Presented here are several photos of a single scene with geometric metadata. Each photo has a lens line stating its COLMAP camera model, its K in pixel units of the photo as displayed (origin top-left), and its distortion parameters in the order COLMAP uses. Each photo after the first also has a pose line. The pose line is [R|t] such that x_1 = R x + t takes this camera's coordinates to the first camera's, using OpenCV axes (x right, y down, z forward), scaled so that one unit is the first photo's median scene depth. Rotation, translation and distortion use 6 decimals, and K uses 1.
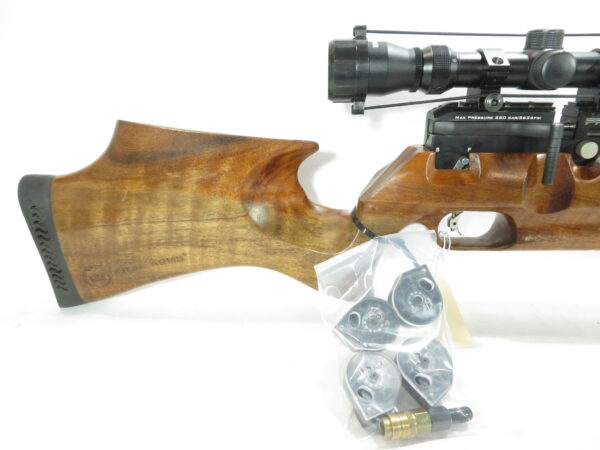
lens RADIAL K [[442.9, 0, 303.3], [0, 442.9, 223.7], [0, 0, 1]] dist [-0.007185, 0.022727]
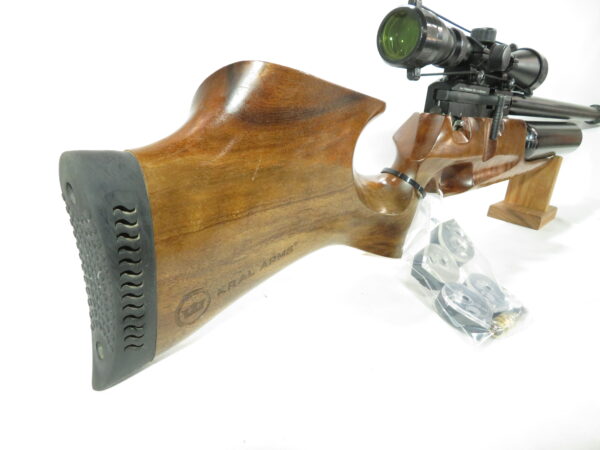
lens RADIAL K [[442.9, 0, 299.6], [0, 442.9, 224.6], [0, 0, 1]] dist [-0.007185, 0.022727]
pose [[0.674920, -0.159530, 0.720440, -0.881049], [0.167624, 0.983971, 0.060852, -0.012190], [-0.718600, 0.079692, 0.690842, 0.473126]]
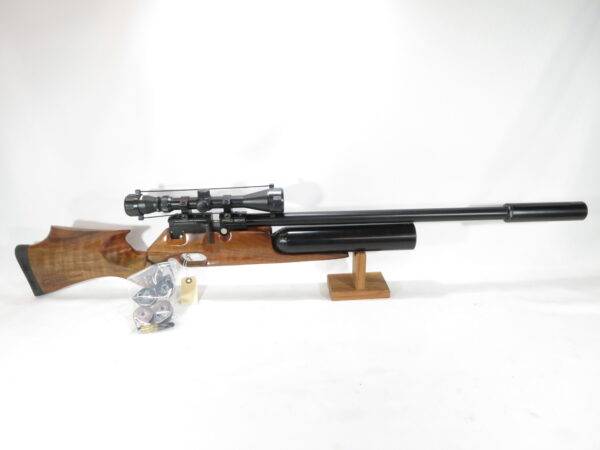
lens RADIAL K [[442.9, 0, 299.8], [0, 442.9, 228.3], [0, 0, 1]] dist [-0.007185, 0.022727]
pose [[0.998922, -0.040300, 0.023054, 1.011410], [0.039354, 0.998420, 0.040114, -0.262949], [-0.024634, -0.039164, 0.998929, -1.701755]]
